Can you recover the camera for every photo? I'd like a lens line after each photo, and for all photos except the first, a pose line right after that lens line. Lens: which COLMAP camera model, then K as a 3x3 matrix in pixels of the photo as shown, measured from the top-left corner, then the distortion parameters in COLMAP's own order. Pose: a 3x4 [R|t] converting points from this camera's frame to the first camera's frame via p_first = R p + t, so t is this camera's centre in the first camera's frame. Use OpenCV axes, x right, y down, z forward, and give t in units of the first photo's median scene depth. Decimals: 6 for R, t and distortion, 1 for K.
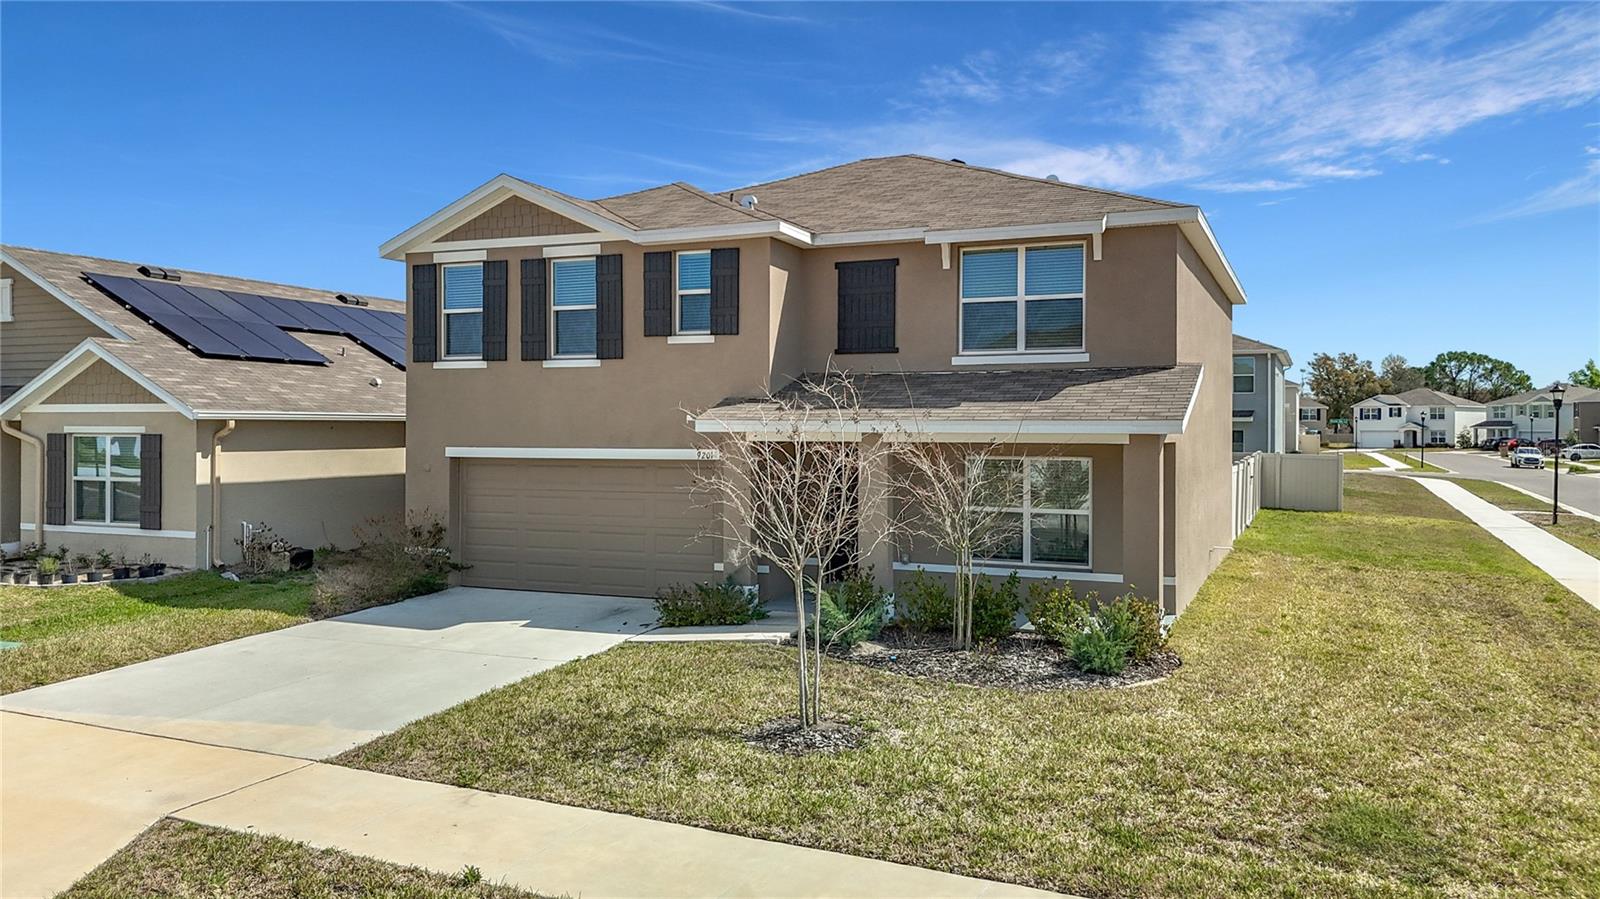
lens RADIAL K [[1194.1, 0, 803.9], [0, 1194.1, 425.7], [0, 0, 1]] dist [0.052552, -0.059029]
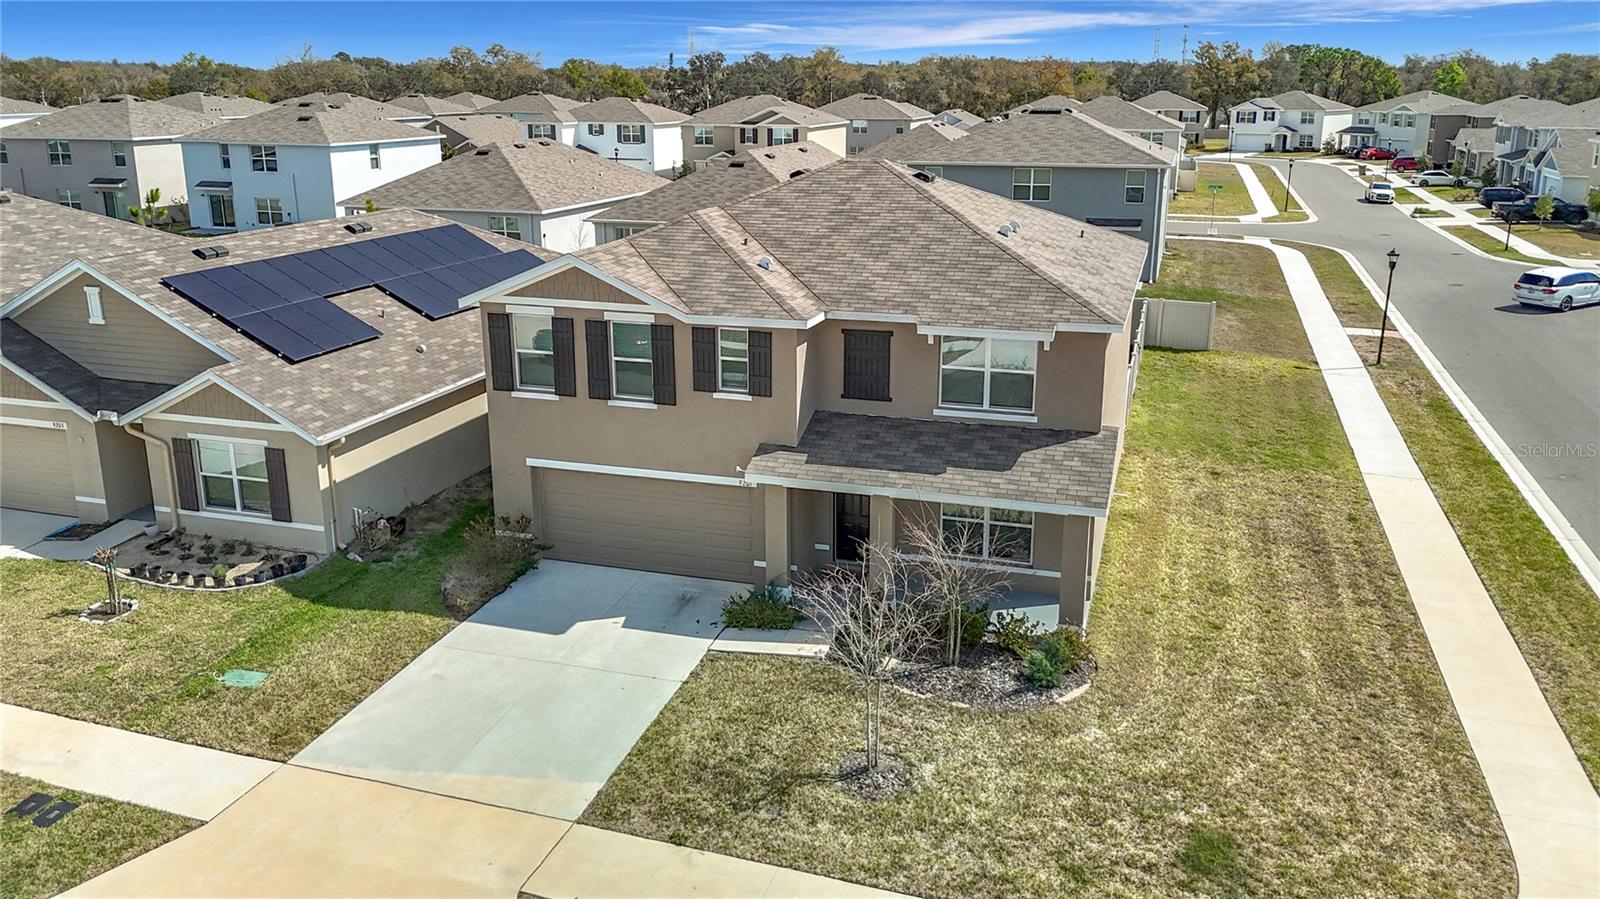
lens RADIAL K [[1214.4, 0, 806.2], [0, 1214.4, 392.2], [0, 0, 1]] dist [0.056079, -0.076284]
pose [[0.994585, -0.030556, 0.099333, -0.140170], [0.005034, 0.968843, 0.247623, -0.386147], [-0.103805, -0.245782, 0.963751, -0.256970]]
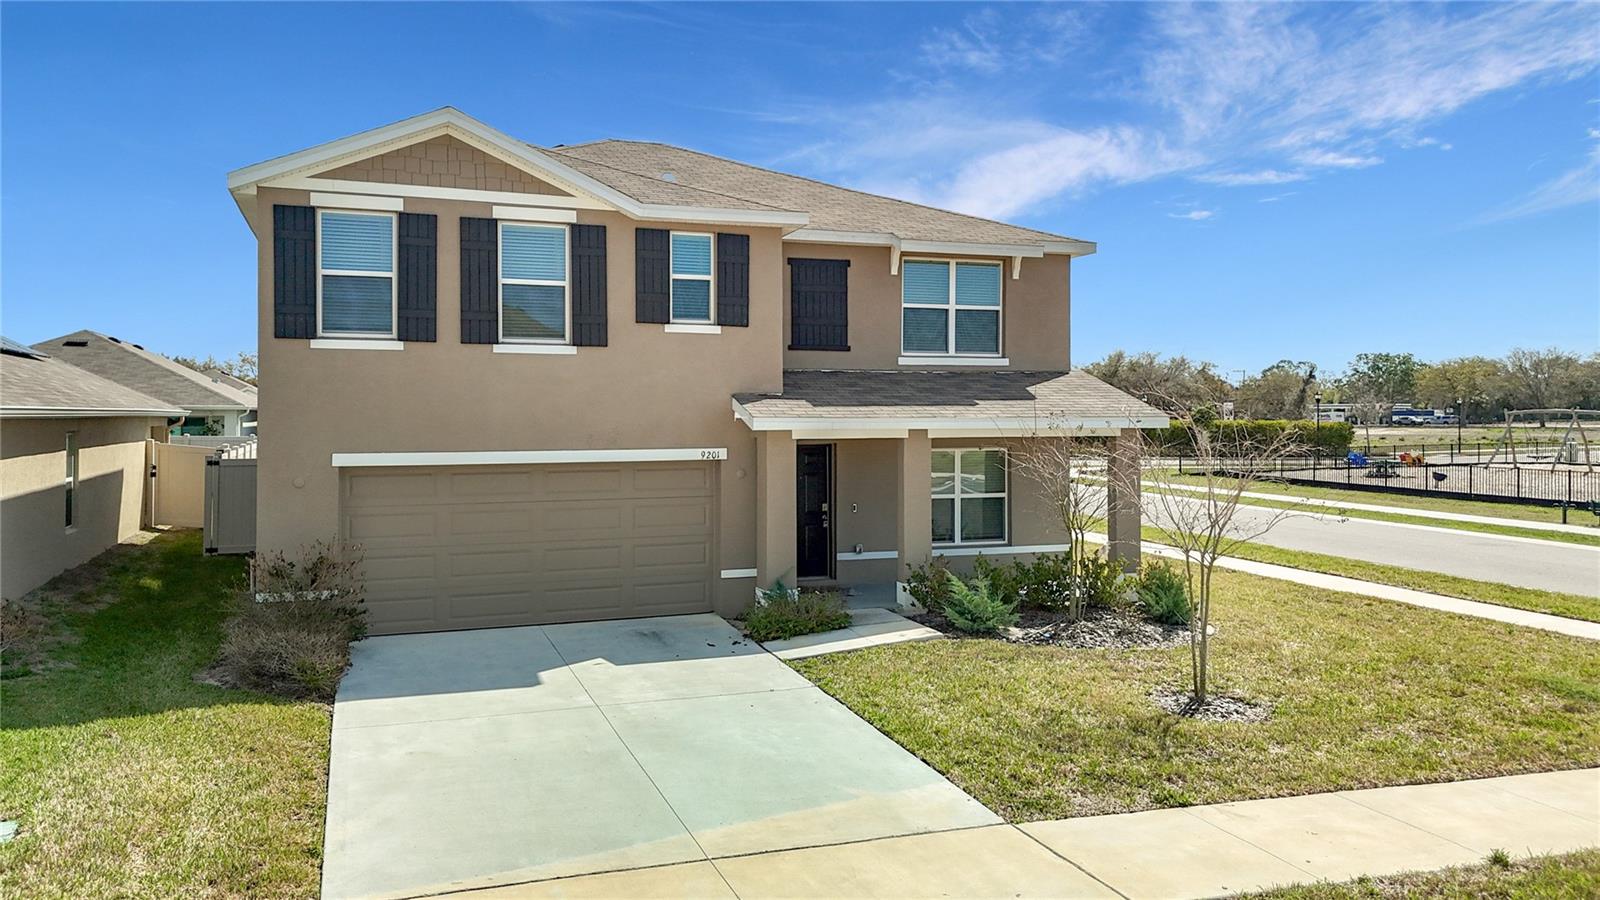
lens RADIAL K [[1174.4, 0, 790.8], [0, 1174.4, 403.2], [0, 0, 1]] dist [0.082619, -0.060800]
pose [[0.727785, 0.003115, 0.685798, -0.634779], [0.002245, 0.999974, -0.006925, -0.008449], [-0.685802, 0.006580, 0.727759, 0.282450]]
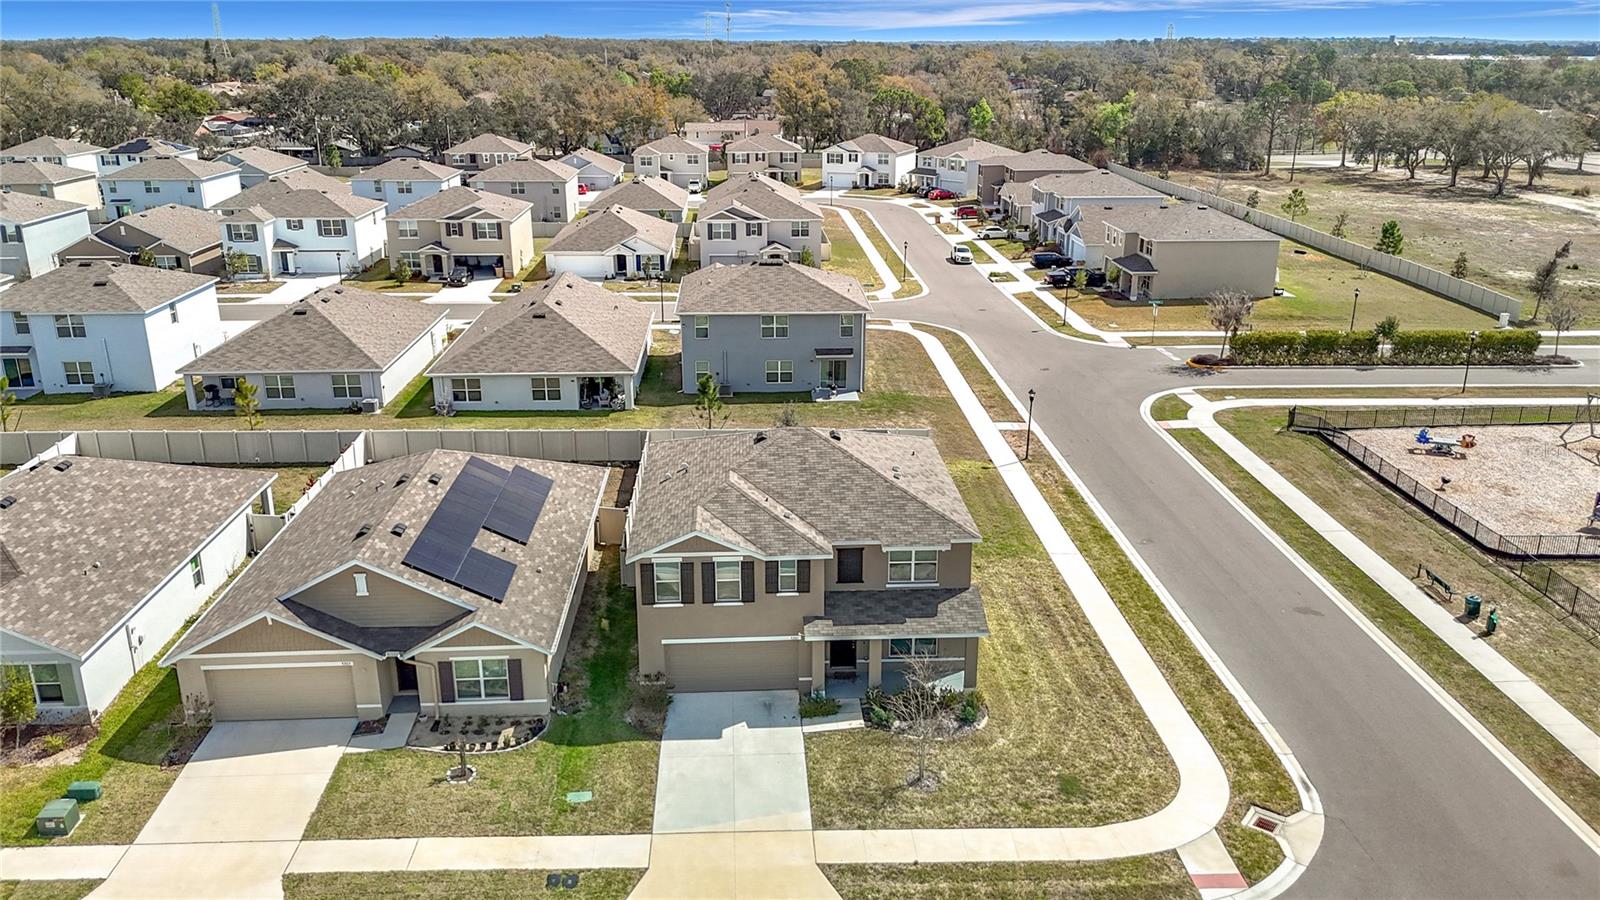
lens RADIAL K [[1206.9, 0, 810.2], [0, 1206.9, 419.5], [0, 0, 1]] dist [0.100986, -0.199458]
pose [[0.893913, -0.133265, 0.427973, -1.008271], [0.000366, 0.954999, 0.296610, -1.086381], [-0.448241, -0.264987, 0.853734, -0.960613]]
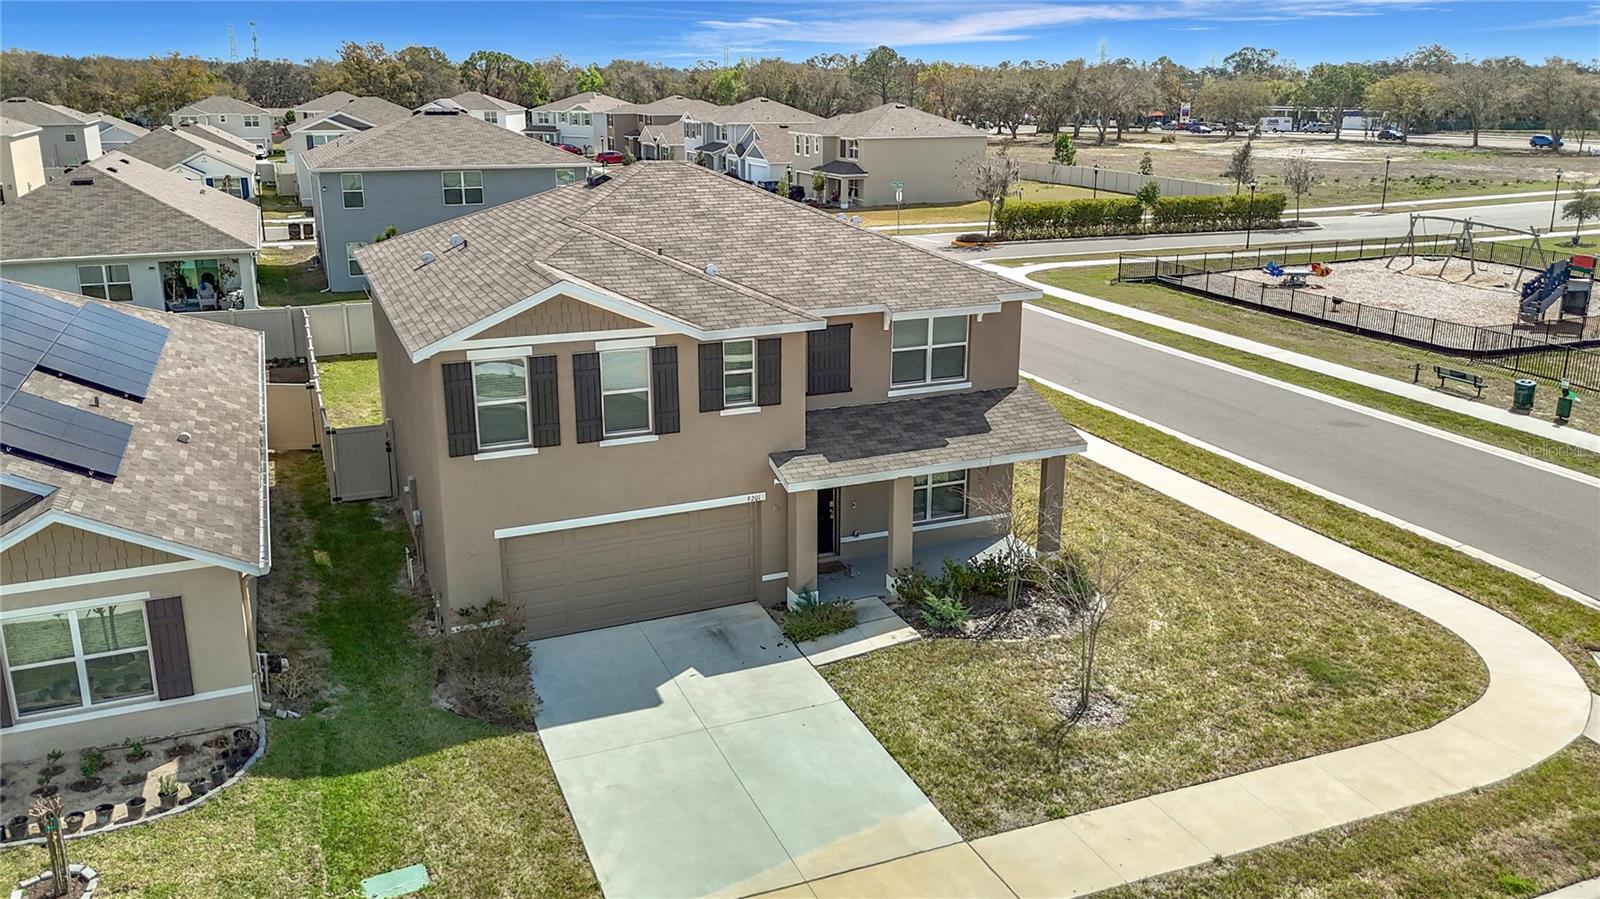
lens RADIAL K [[1214.4, 0, 806.2], [0, 1214.4, 392.2], [0, 0, 1]] dist [0.056079, -0.076284]
pose [[0.686947, -0.180998, 0.703807, -0.893825], [-0.000181, 0.968444, 0.249231, -0.389458], [-0.726708, -0.171336, 0.665237, 0.116439]]
